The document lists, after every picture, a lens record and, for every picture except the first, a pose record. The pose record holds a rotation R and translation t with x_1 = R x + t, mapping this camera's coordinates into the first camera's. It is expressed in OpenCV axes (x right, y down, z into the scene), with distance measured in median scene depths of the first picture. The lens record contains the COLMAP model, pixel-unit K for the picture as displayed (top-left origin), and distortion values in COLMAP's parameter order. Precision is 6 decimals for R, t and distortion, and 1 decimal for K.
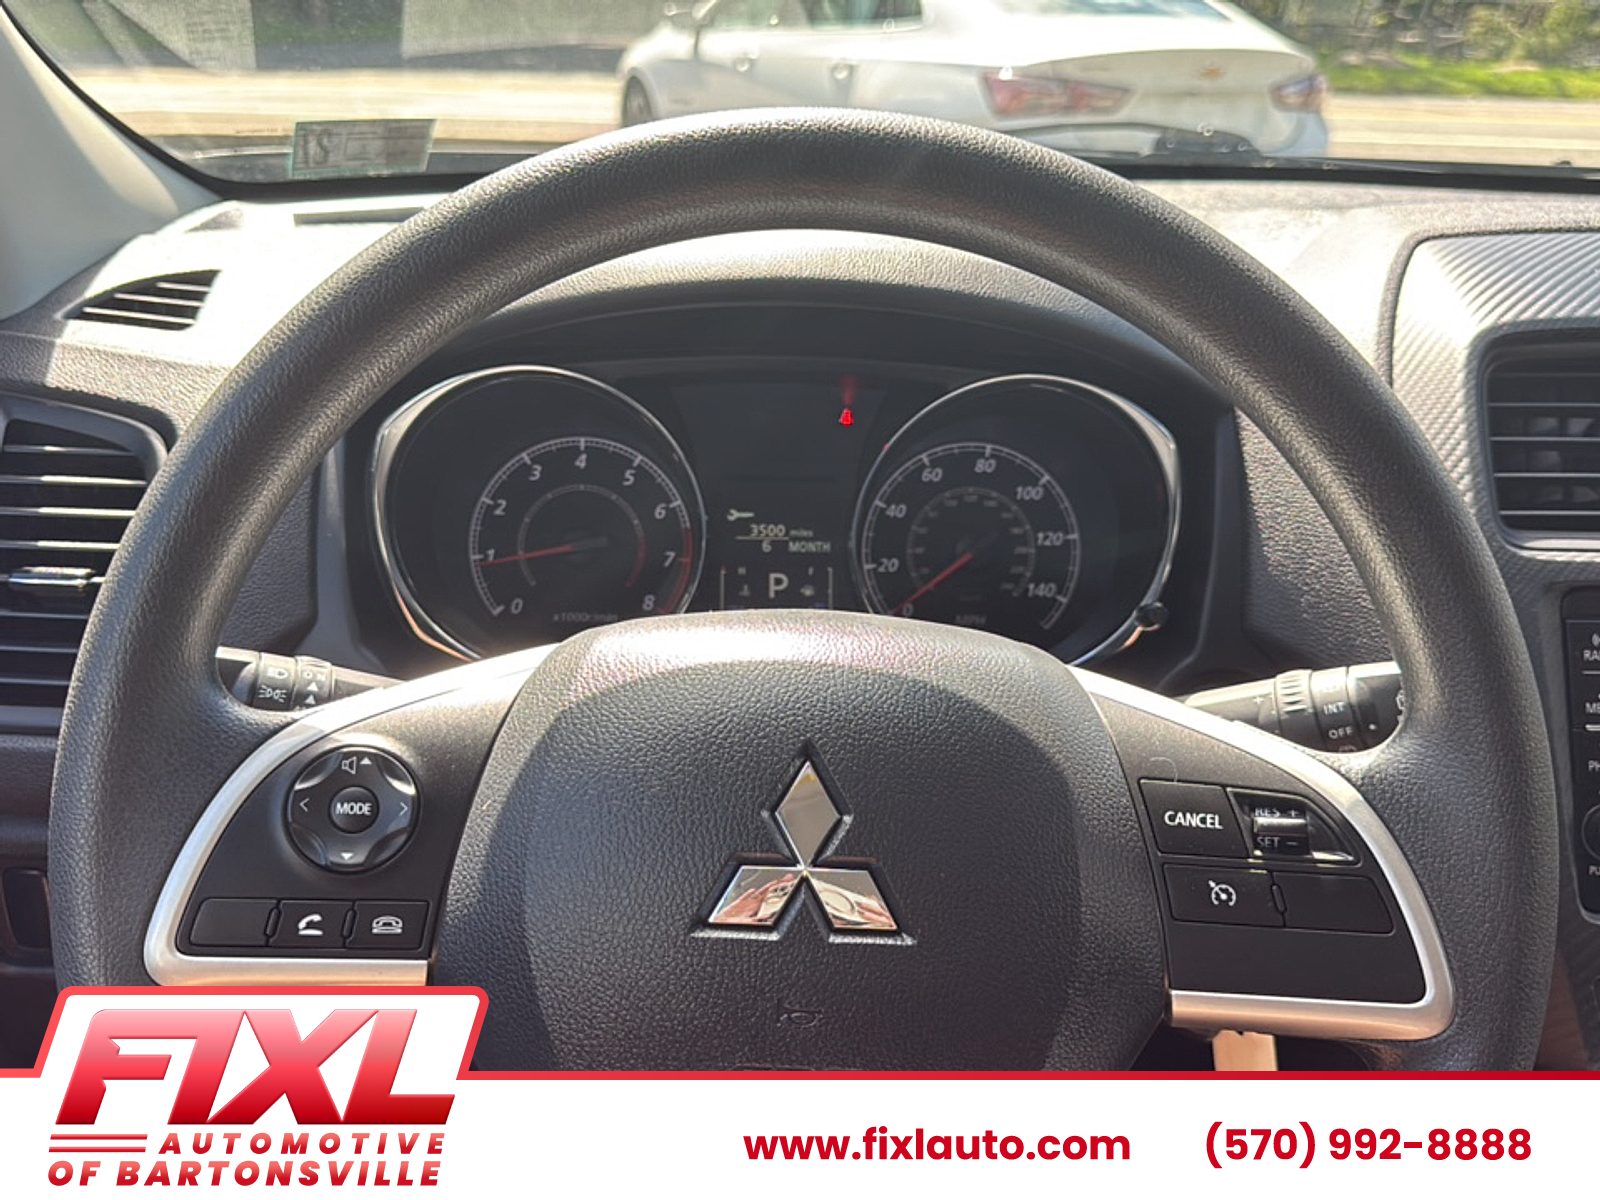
lens RADIAL K [[1426.7, 0, 800.0], [0, 1426.7, 600.0], [0, 0, 1]] dist [0.169572, -0.423409]
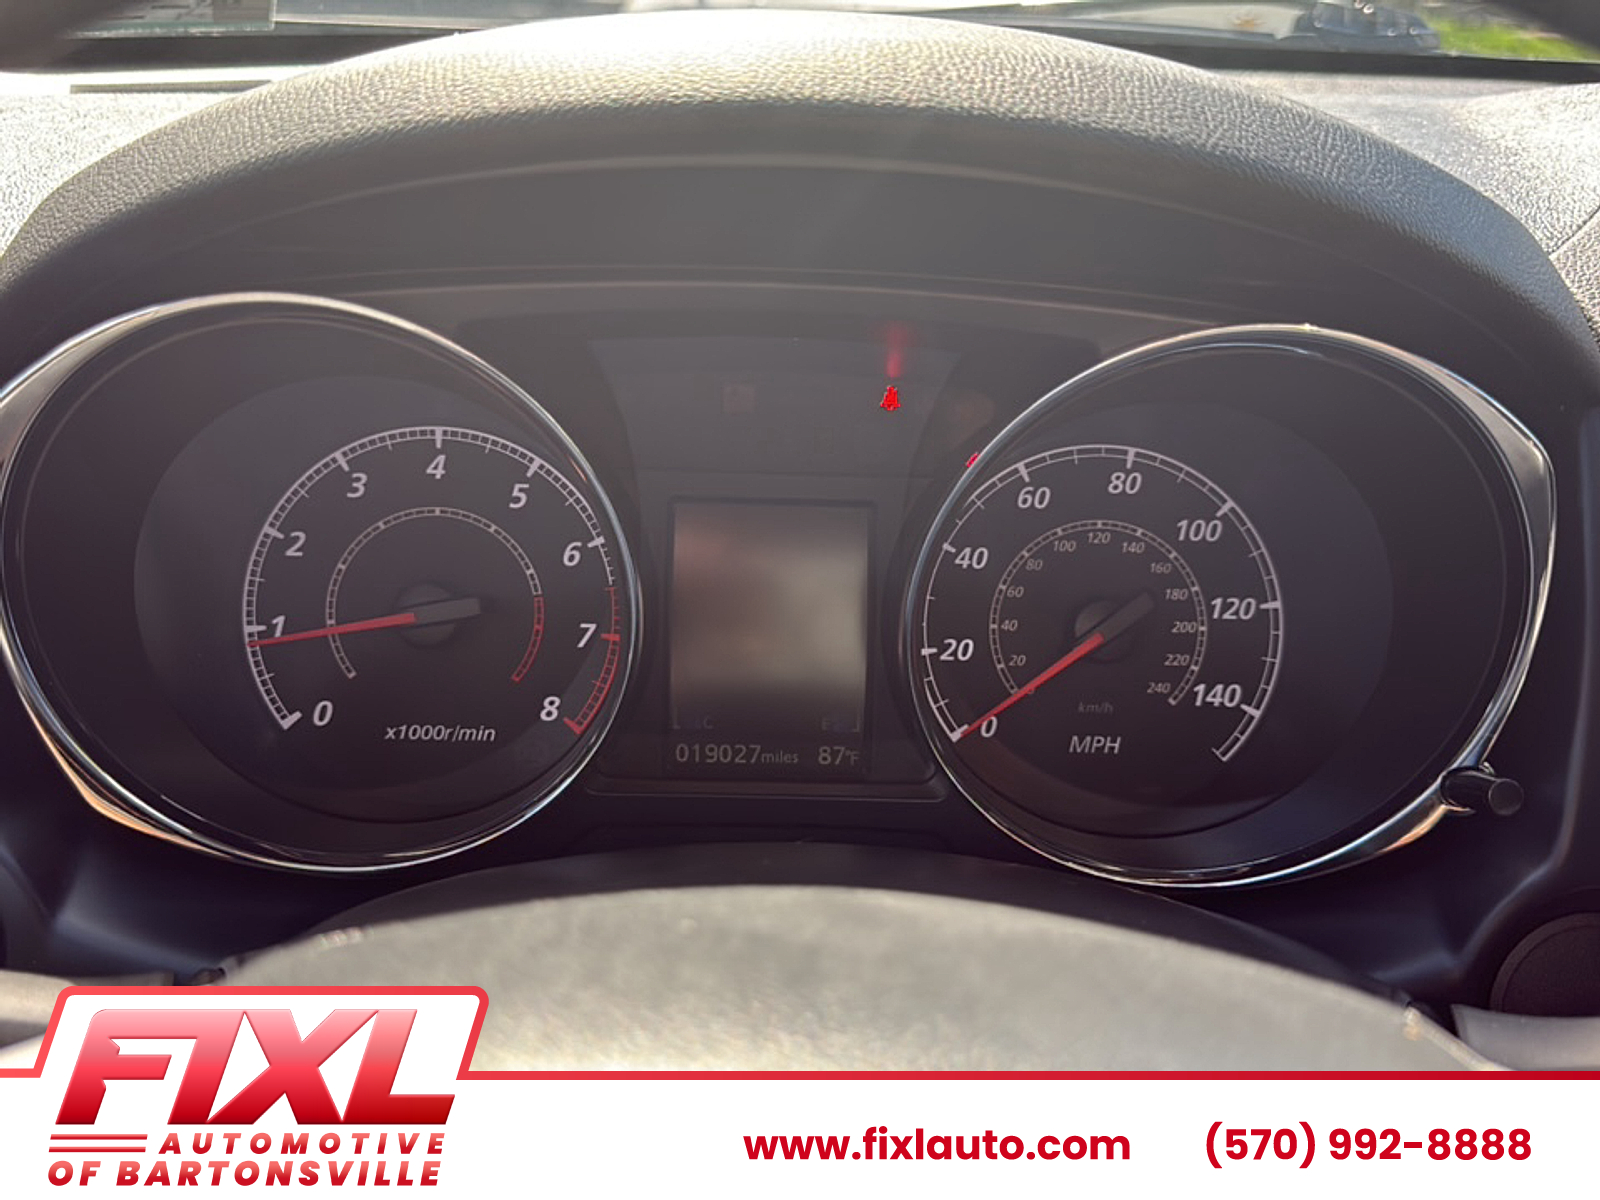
lens RADIAL K [[1426.7, 0, 800.0], [0, 1426.7, 600.0], [0, 0, 1]] dist [0.169572, -0.423409]
pose [[0.999896, 0.014331, -0.001834, -0.003405], [-0.014279, 0.999568, 0.025697, -0.080321], [0.002202, -0.025668, 0.999668, 0.553568]]
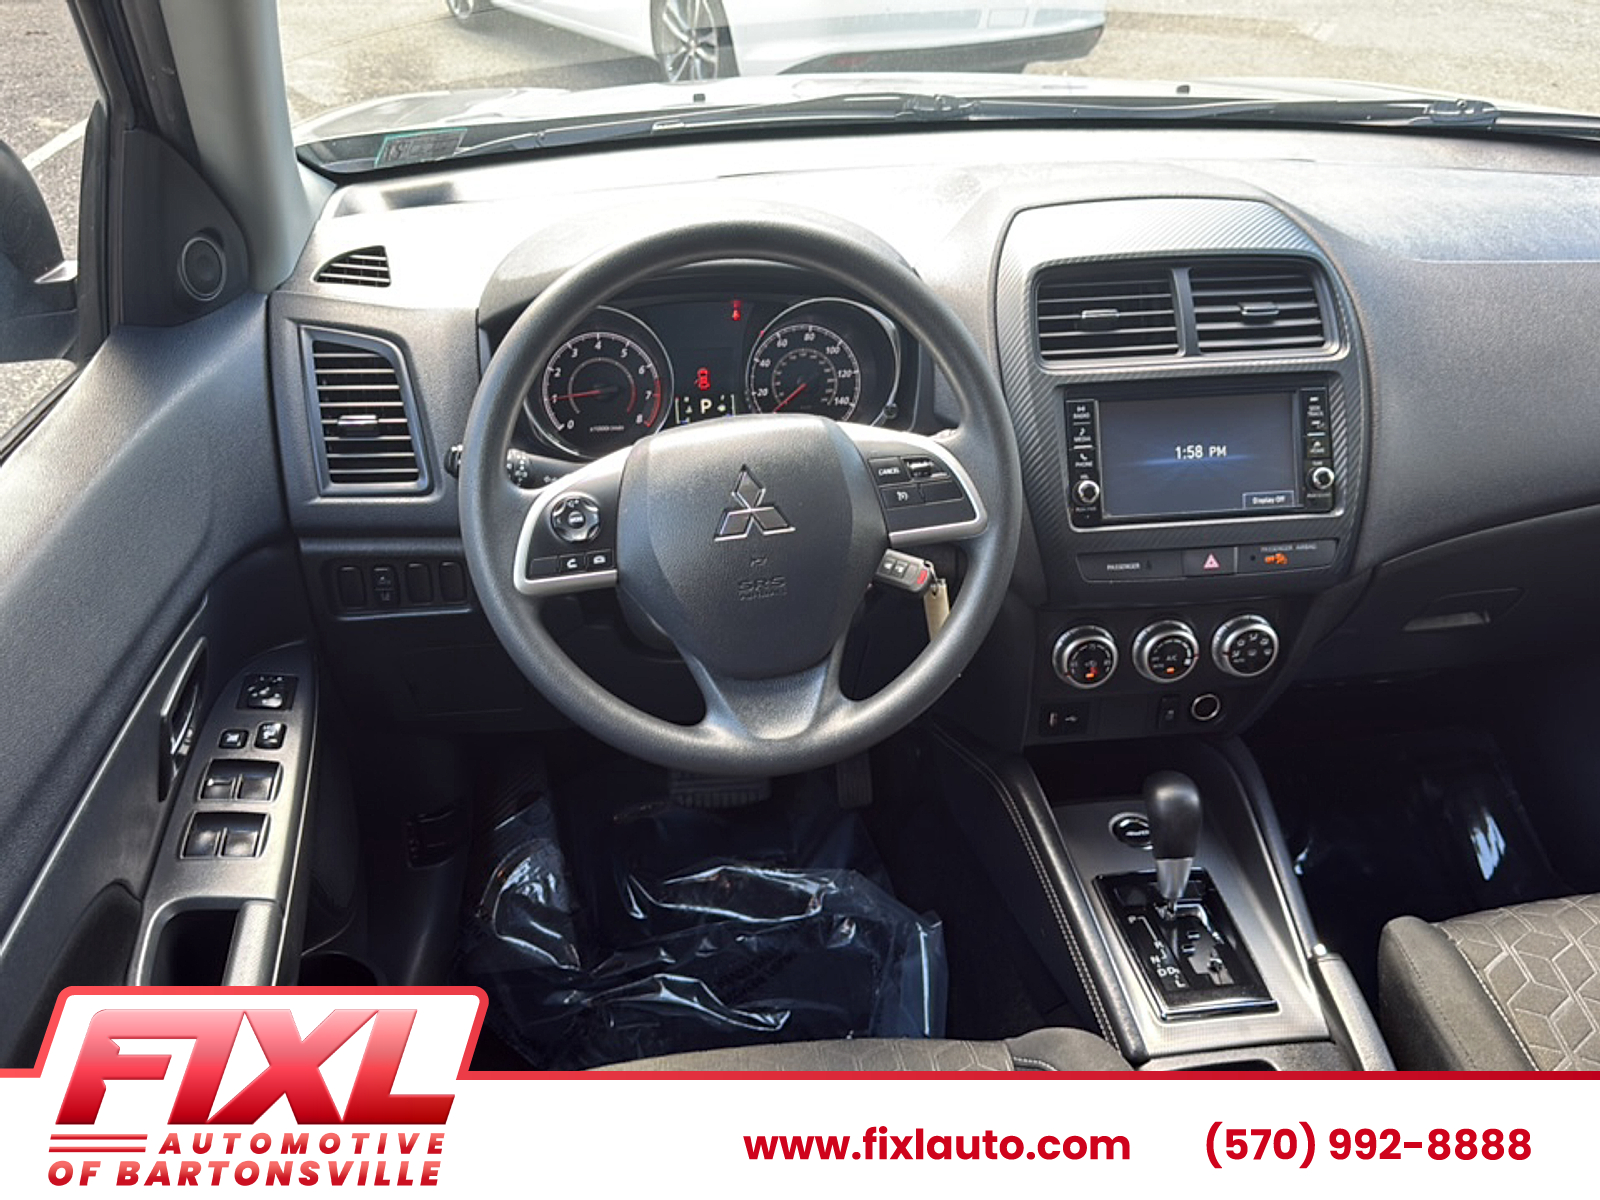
lens RADIAL K [[1445.0, 0, 802.7], [0, 1445.0, 604.7], [0, 0, 1]] dist [0.120143, -0.310545]
pose [[0.992285, -0.070669, 0.101865, -0.140094], [0.057183, 0.989902, 0.129711, 0.012113], [-0.110003, -0.122886, 0.986305, -1.307778]]
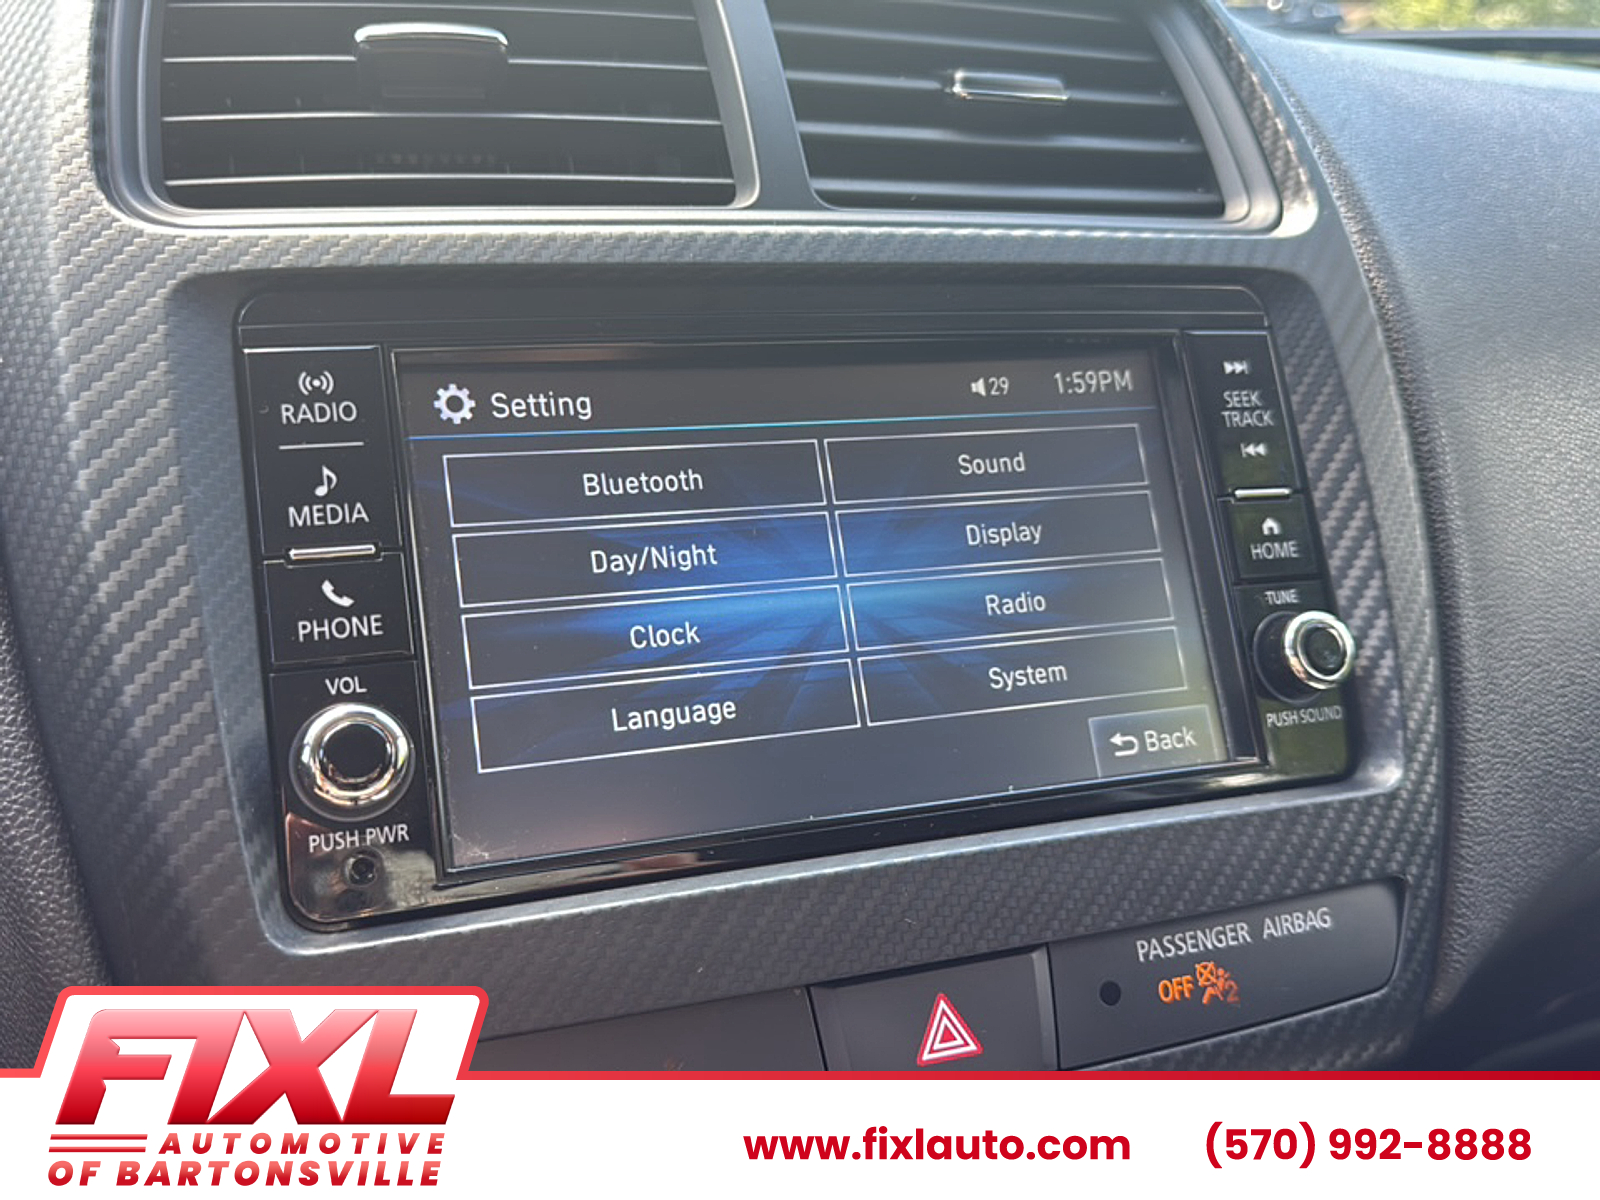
lens RADIAL K [[1426.7, 0, 800.0], [0, 1426.7, 600.0], [0, 0, 1]] dist [0.169572, -0.423409]
pose [[0.940711, -0.088424, 0.327480, 0.574946], [0.114100, 0.991656, -0.060001, 0.161090], [-0.319442, 0.093809, 0.942951, 0.516446]]
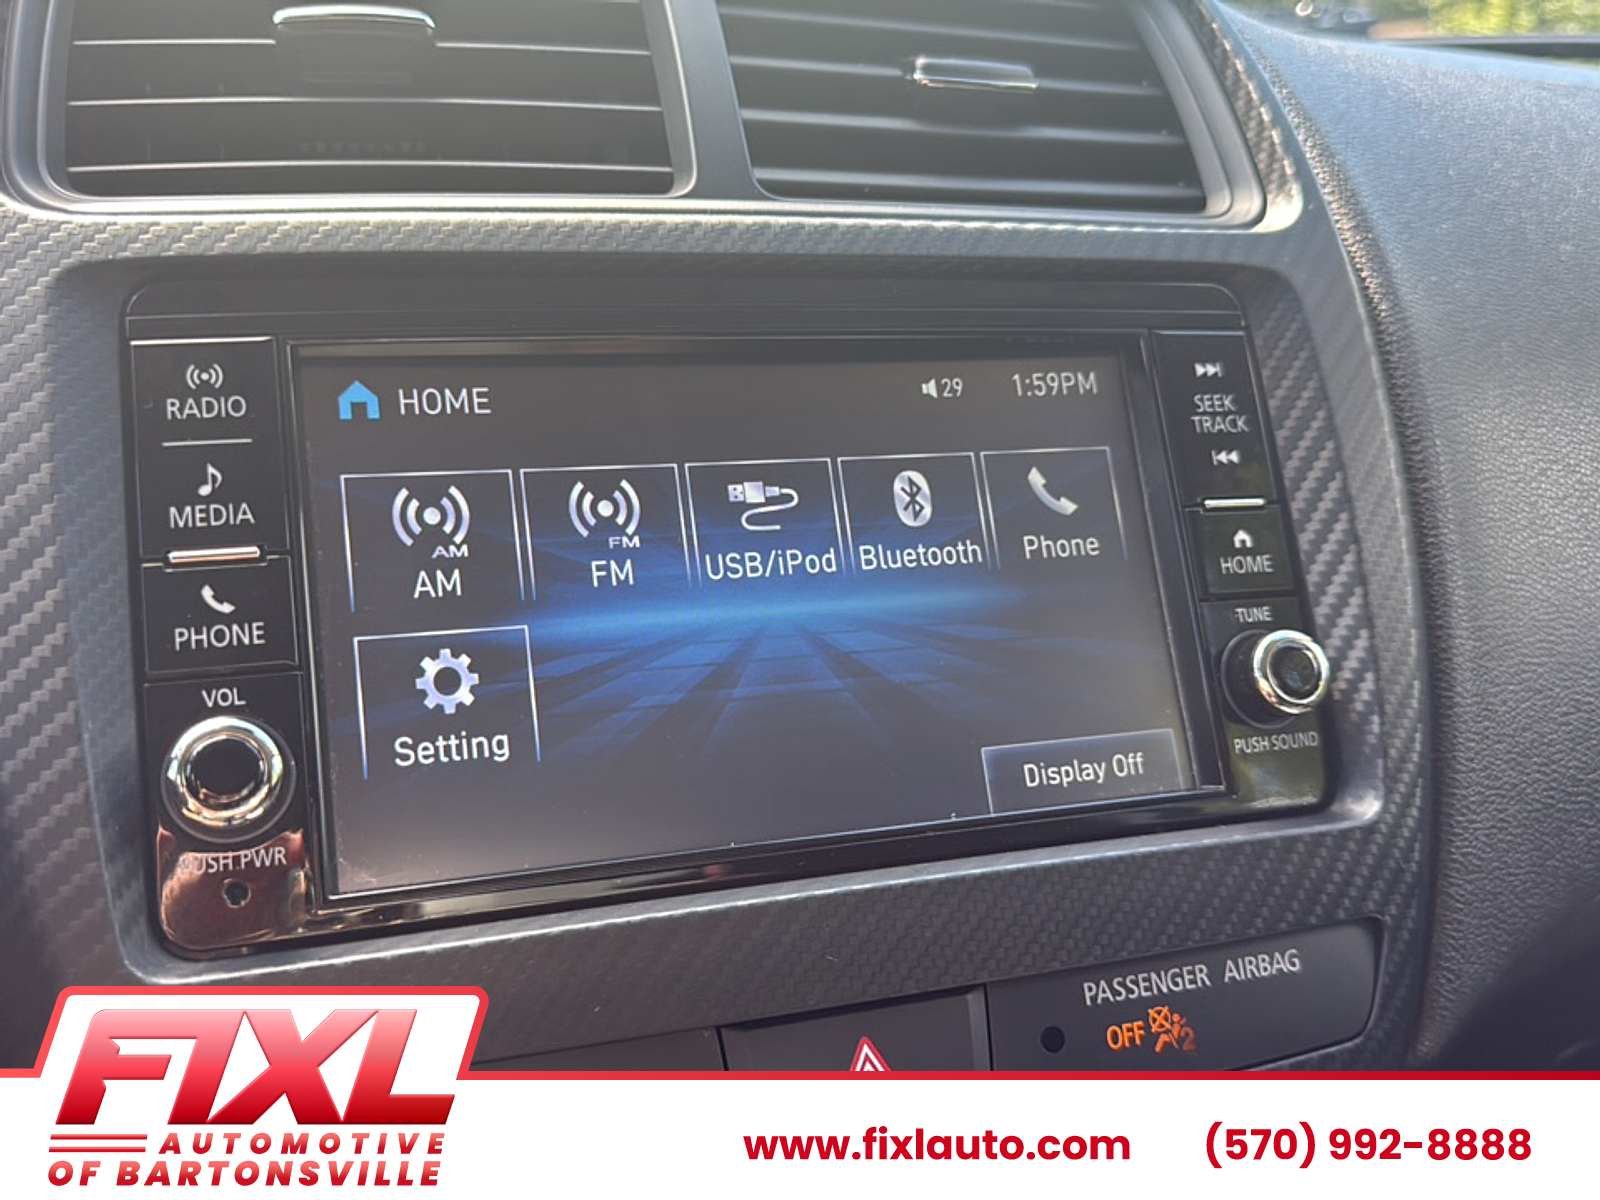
lens RADIAL K [[1426.7, 0, 800.0], [0, 1426.7, 600.0], [0, 0, 1]] dist [0.169572, -0.423409]
pose [[0.951861, -0.075304, 0.297136, 0.630283], [0.101905, 0.991959, -0.075053, 0.165618], [-0.289095, 0.101720, 0.951881, 0.536627]]
